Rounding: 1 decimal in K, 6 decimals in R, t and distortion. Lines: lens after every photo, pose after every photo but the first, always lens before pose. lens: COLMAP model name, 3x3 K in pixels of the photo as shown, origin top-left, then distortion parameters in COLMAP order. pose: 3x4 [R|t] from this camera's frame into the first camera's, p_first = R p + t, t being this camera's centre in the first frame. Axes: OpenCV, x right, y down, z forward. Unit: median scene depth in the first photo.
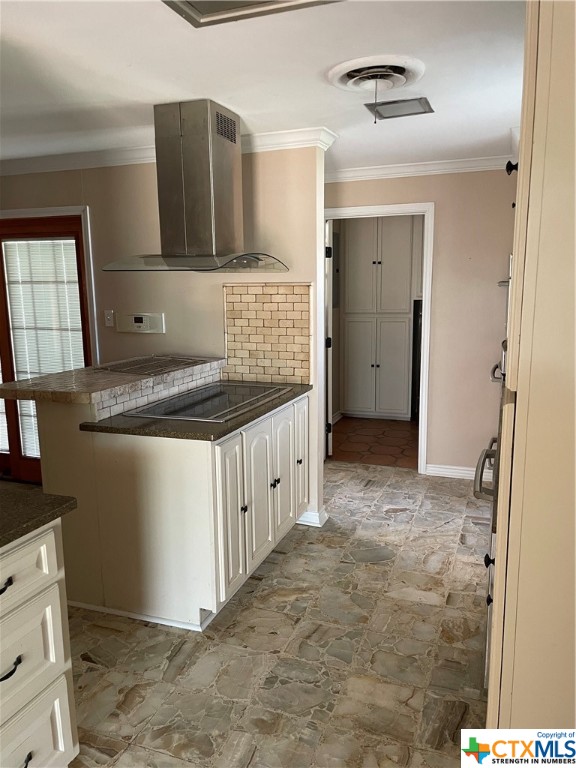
lens RADIAL K [[591.4, 0, 291.3], [0, 591.4, 394.3], [0, 0, 1]] dist [0.113240, -0.148182]
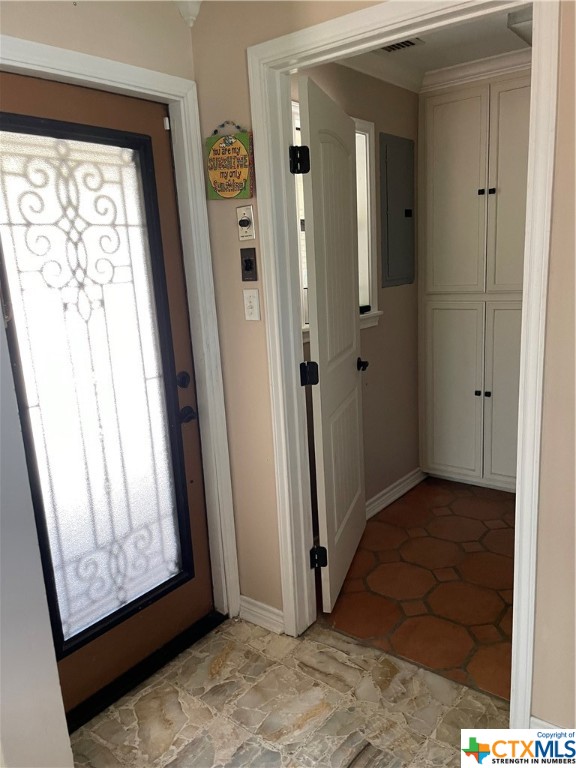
lens RADIAL K [[591.4, 0, 291.3], [0, 591.4, 394.3], [0, 0, 1]] dist [0.113240, -0.148182]
pose [[0.951504, 0.028967, -0.306271, 0.178126], [-0.012939, 0.998445, 0.054232, -0.092249], [0.307365, -0.047639, 0.950398, 0.558412]]
